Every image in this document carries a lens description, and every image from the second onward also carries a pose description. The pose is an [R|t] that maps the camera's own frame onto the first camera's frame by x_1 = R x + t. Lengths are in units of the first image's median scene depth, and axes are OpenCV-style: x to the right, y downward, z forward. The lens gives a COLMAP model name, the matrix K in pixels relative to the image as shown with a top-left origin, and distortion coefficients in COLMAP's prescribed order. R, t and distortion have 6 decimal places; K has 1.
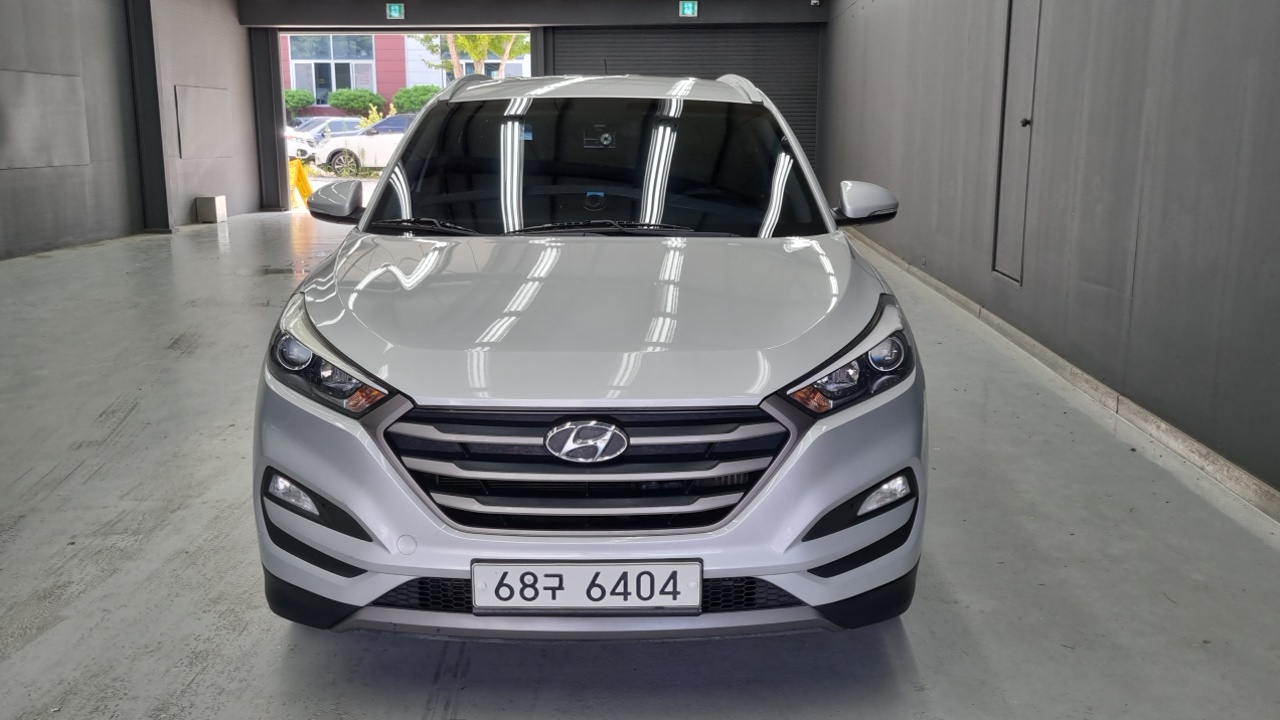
lens RADIAL K [[1029.1, 0, 640.0], [0, 1029.1, 360.0], [0, 0, 1]] dist [-0.003288, -0.002787]
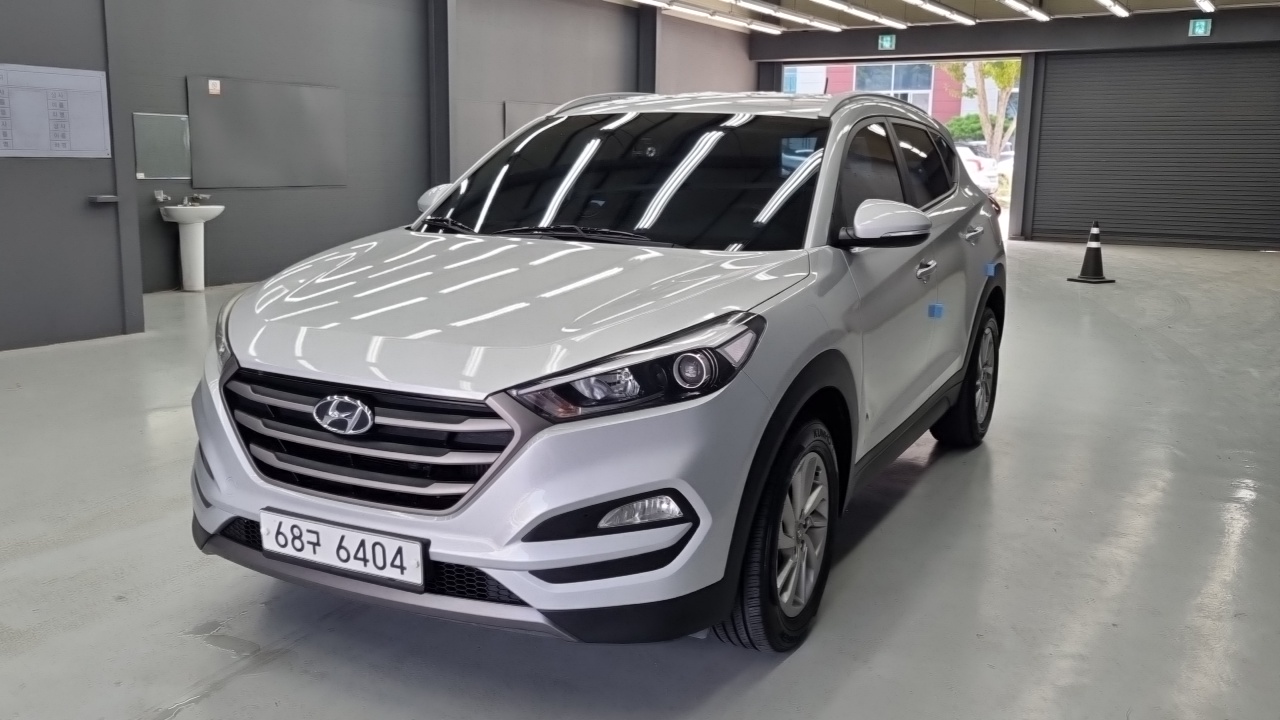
lens RADIAL K [[983.2, 0, 640.0], [0, 983.2, 360.0], [0, 0, 1]] dist [0.025270, -0.006902]
pose [[0.909212, 0.099792, -0.404197, 0.644299], [-0.105628, 0.994374, 0.007900, -0.020082], [0.402711, 0.035512, 0.914638, 0.162910]]
